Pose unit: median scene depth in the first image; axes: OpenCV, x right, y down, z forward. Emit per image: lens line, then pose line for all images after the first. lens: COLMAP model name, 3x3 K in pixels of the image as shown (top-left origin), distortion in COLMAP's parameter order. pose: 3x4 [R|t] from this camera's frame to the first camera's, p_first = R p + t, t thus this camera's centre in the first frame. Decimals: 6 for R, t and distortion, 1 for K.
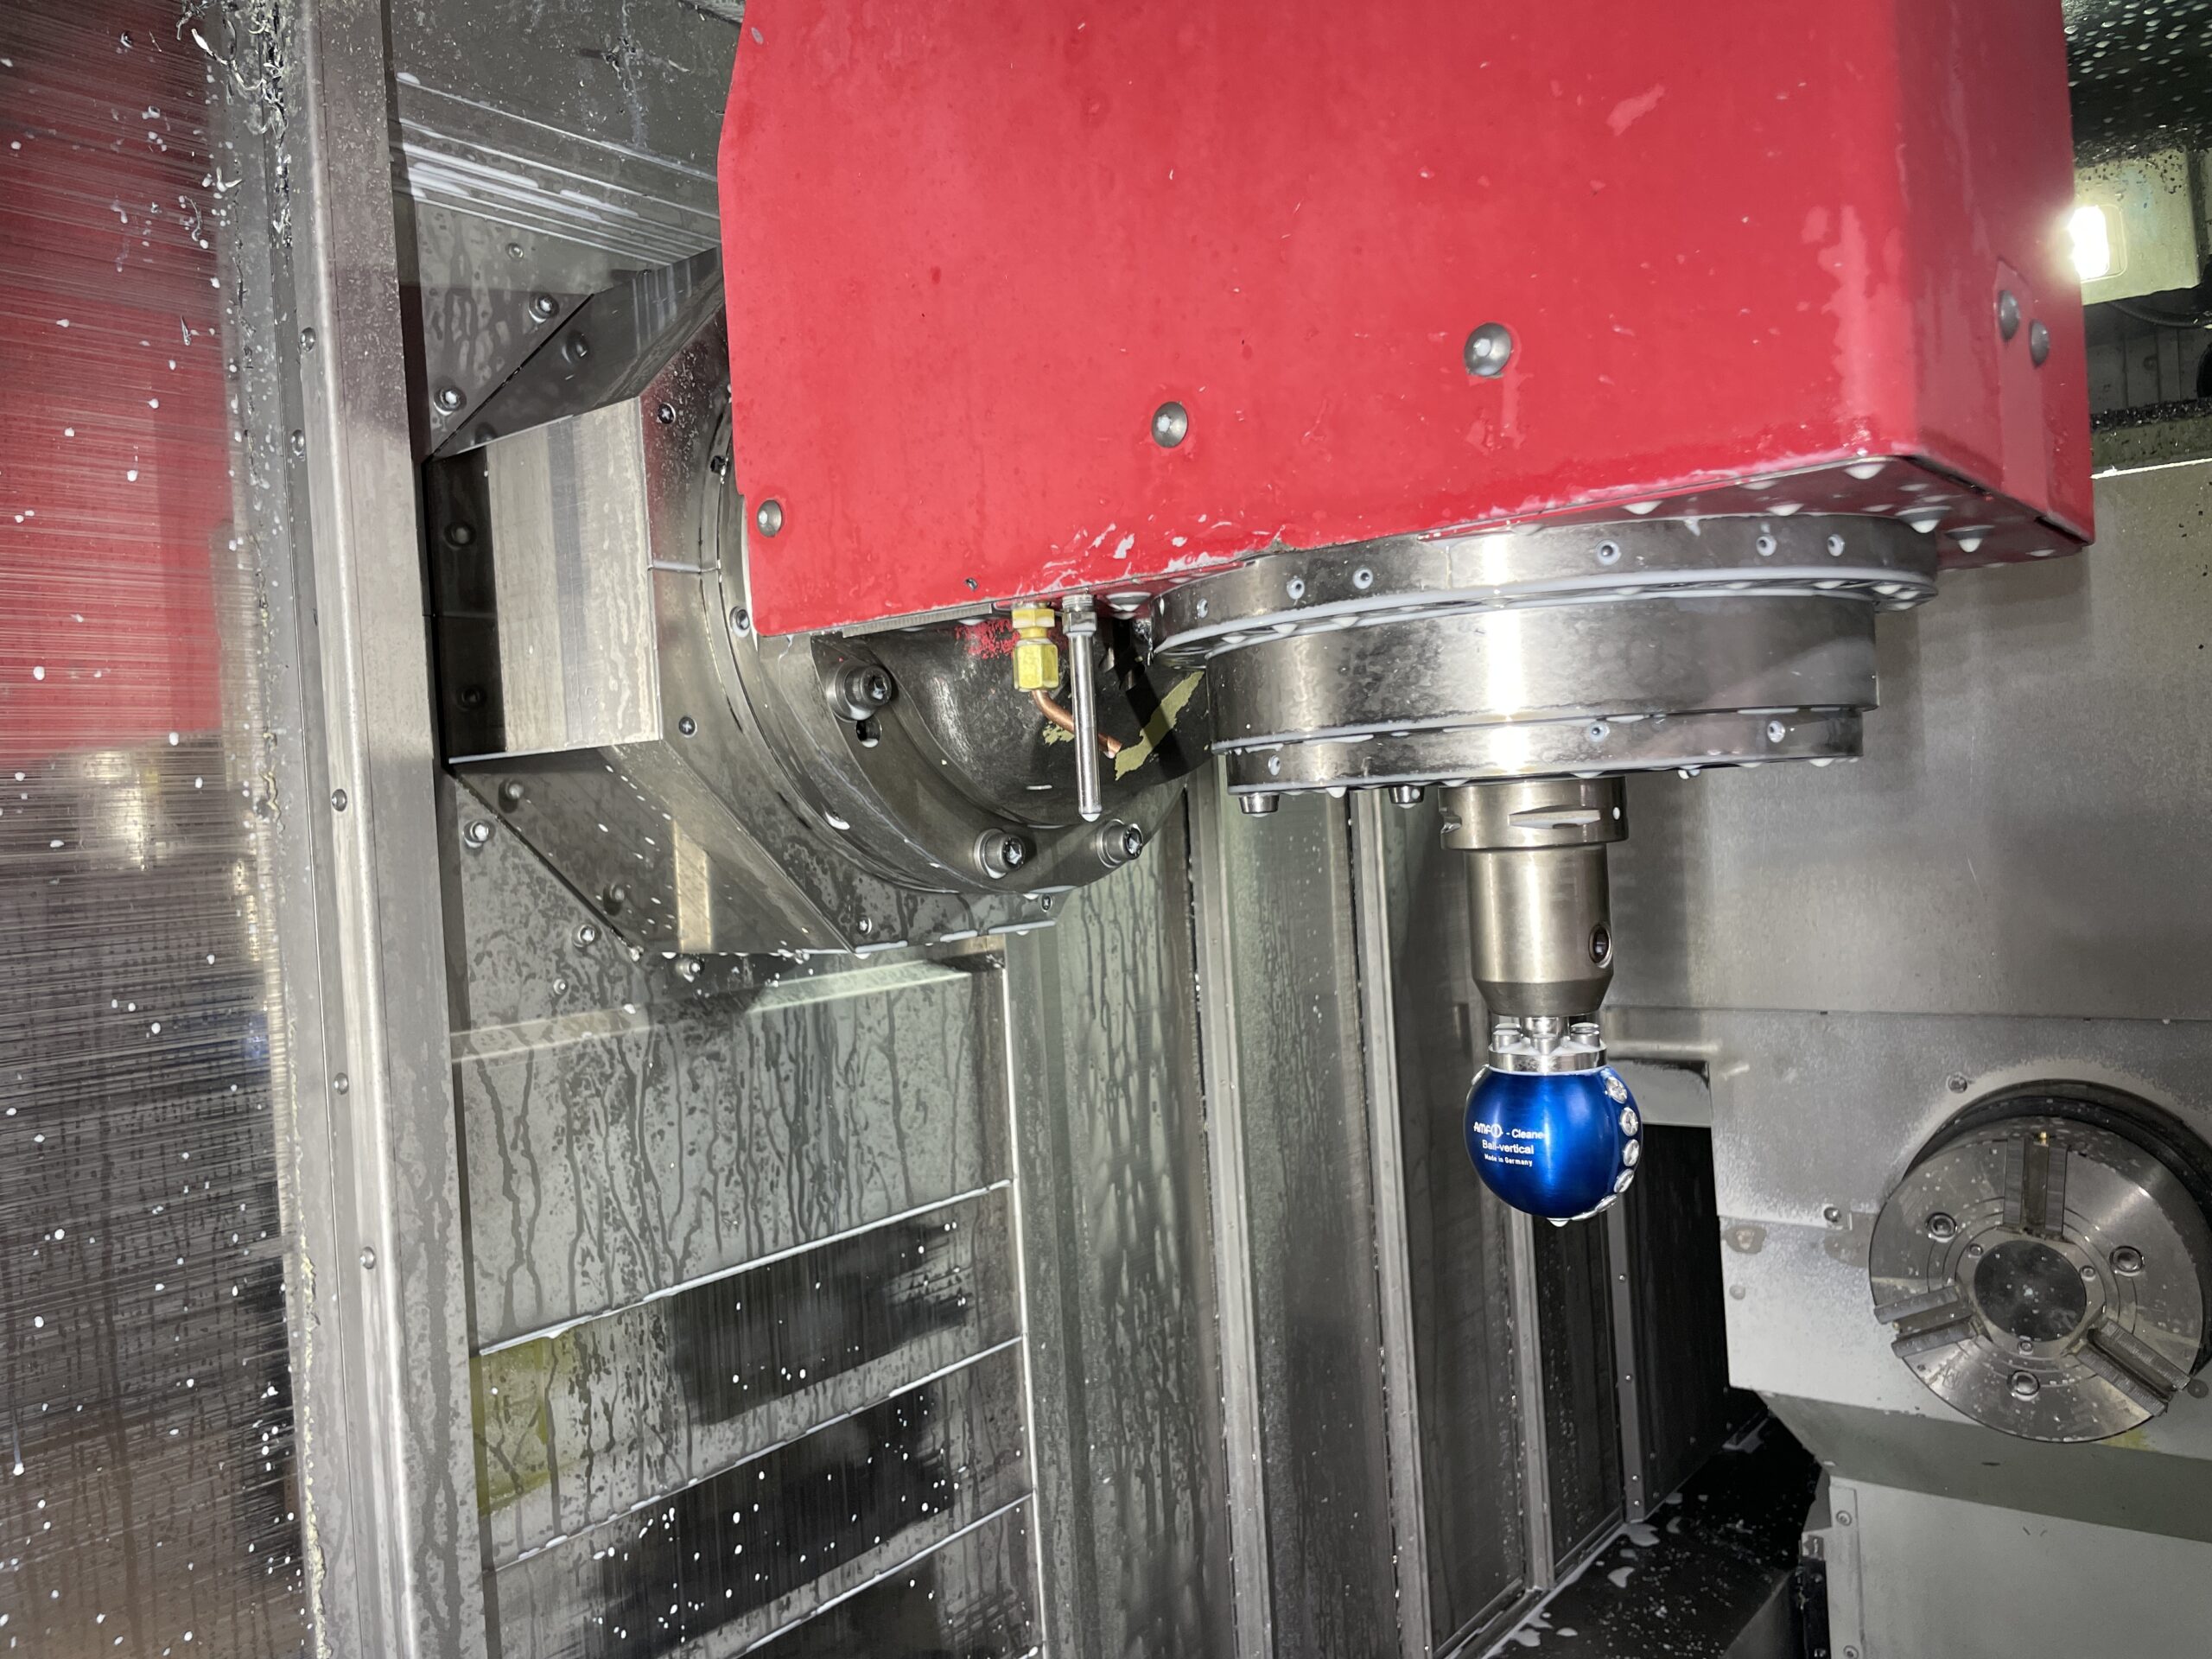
lens RADIAL K [[1709.2, 0, 1106.0], [0, 1709.2, 829.5], [0, 0, 1]] dist [0.020063, -0.001635]
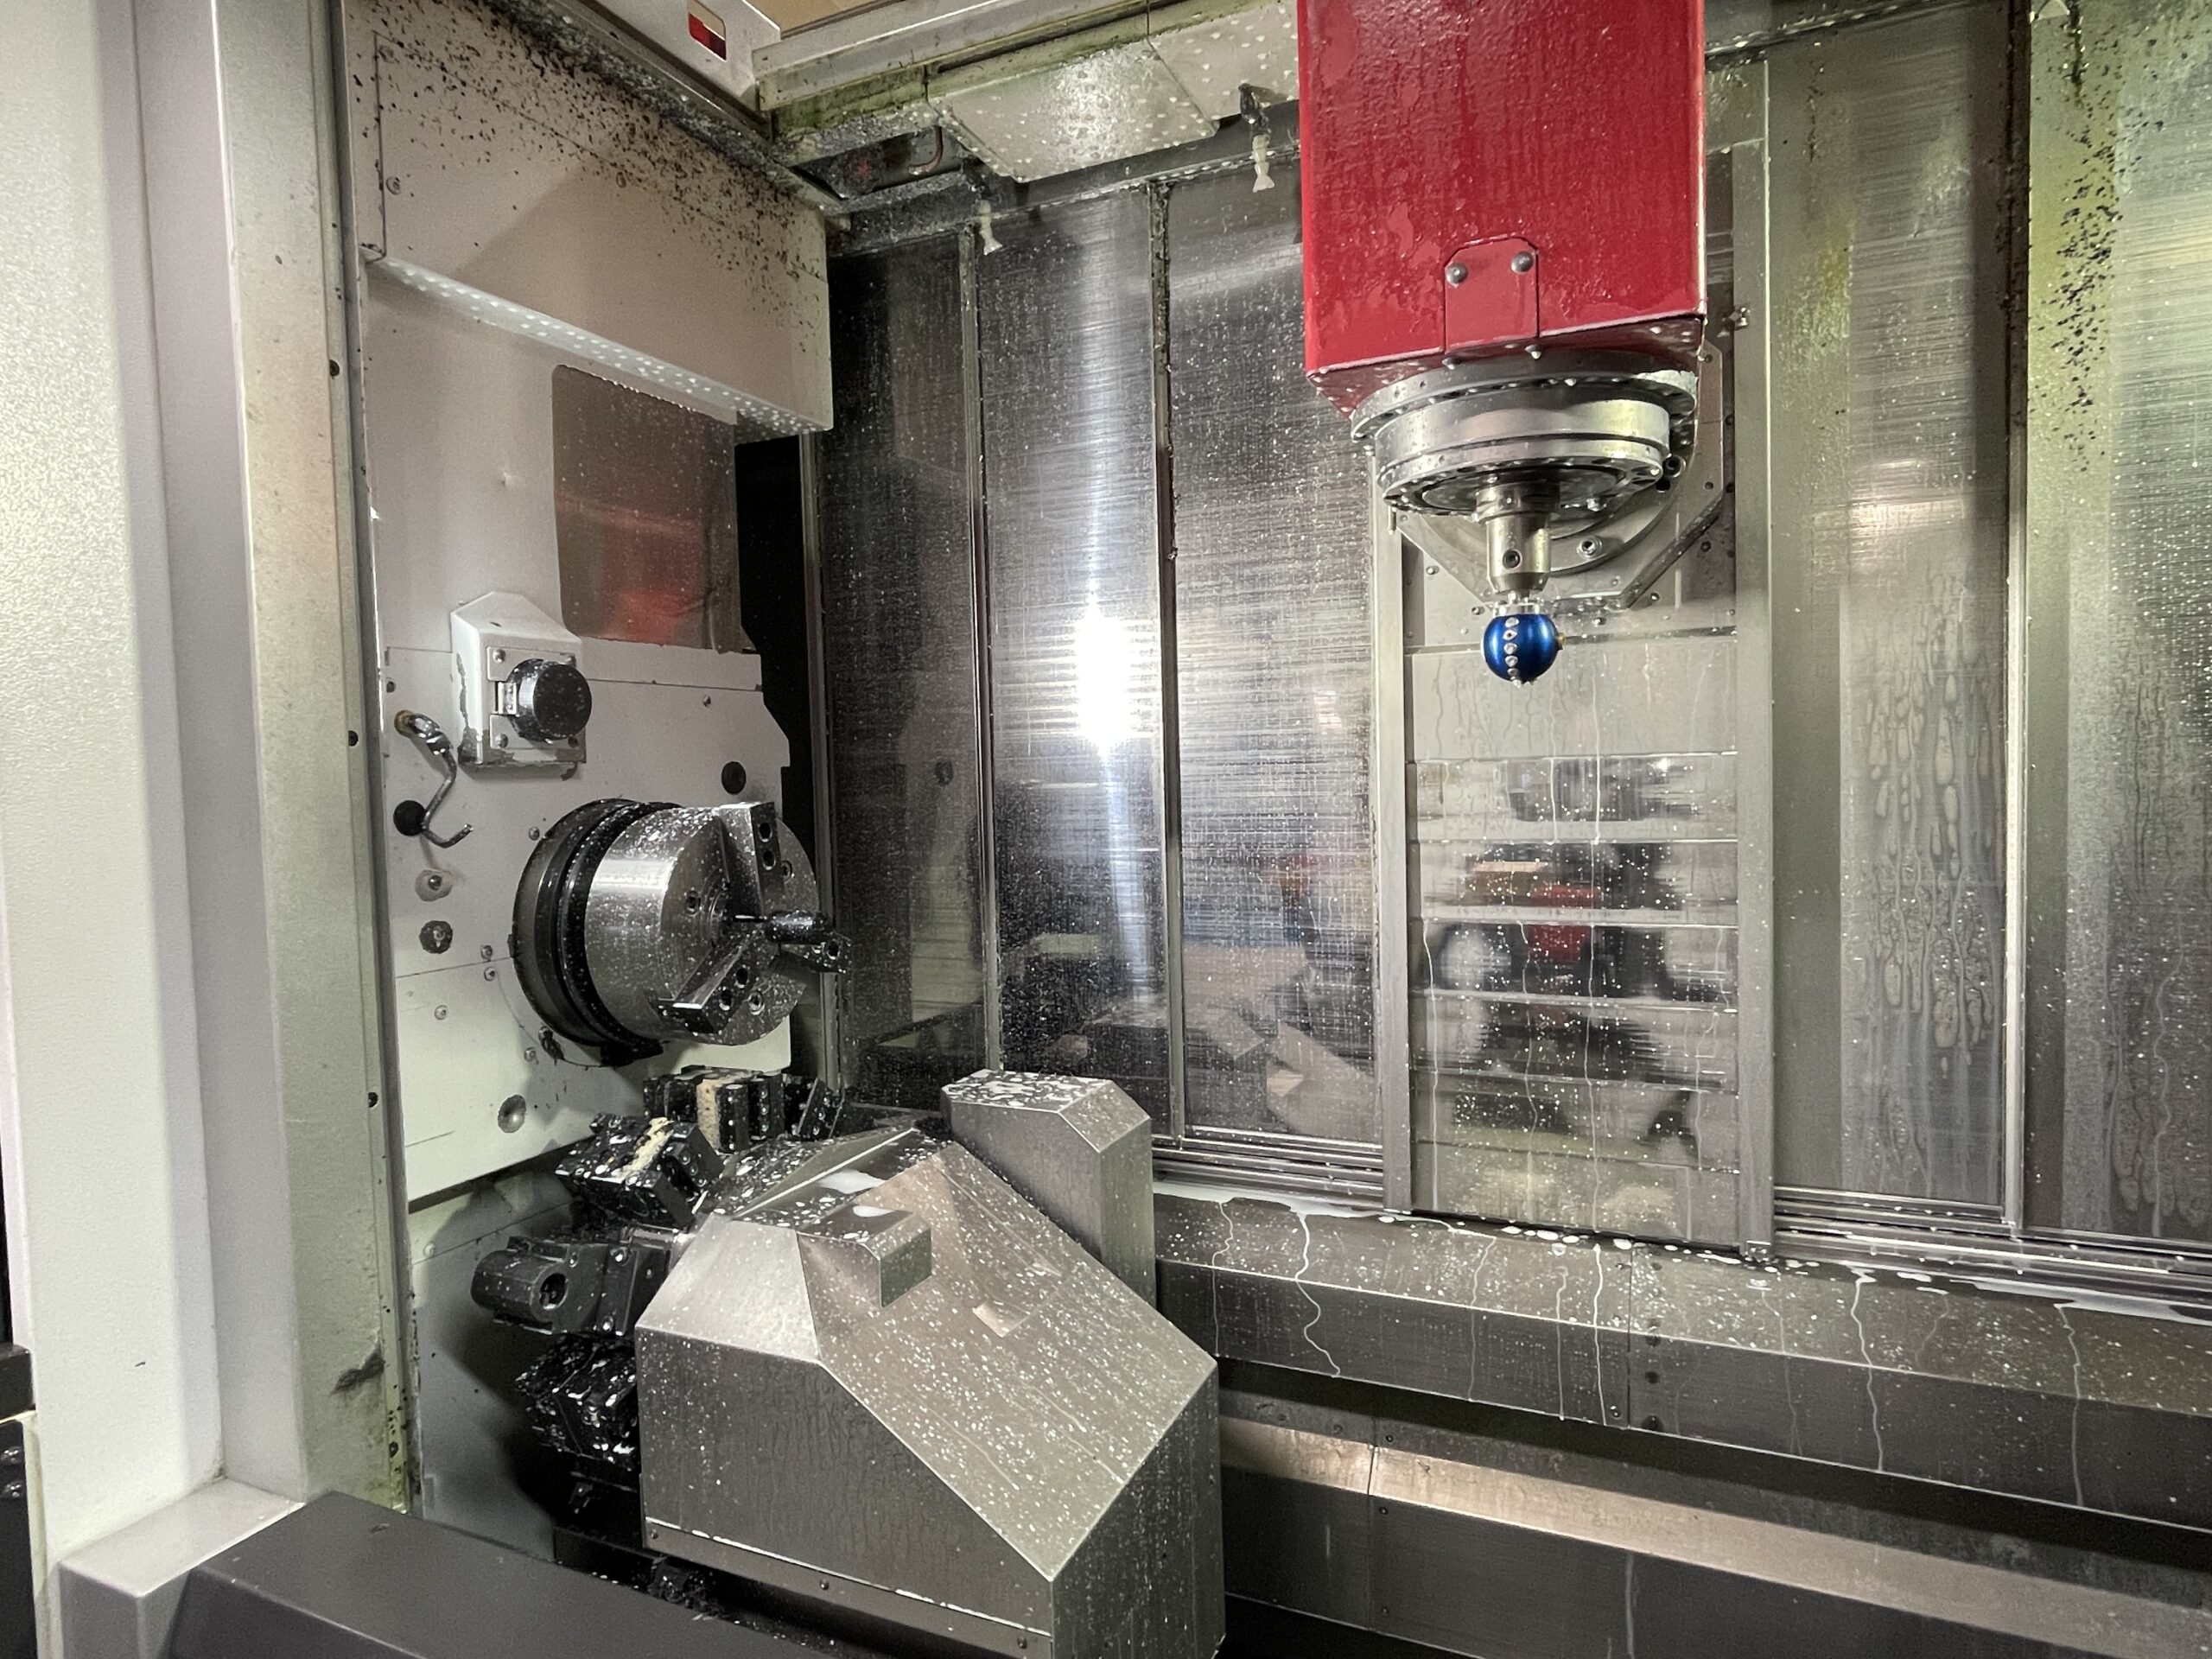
lens RADIAL K [[1268.2, 0, 1106.0], [0, 1268.2, 829.5], [0, 0, 1]] dist [-0.001544, -0.002501]
pose [[0.235644, 0.101067, -0.966570, 1.154934], [-0.002887, 0.994646, 0.103299, 0.158400], [0.971835, -0.021551, 0.234674, 0.032787]]
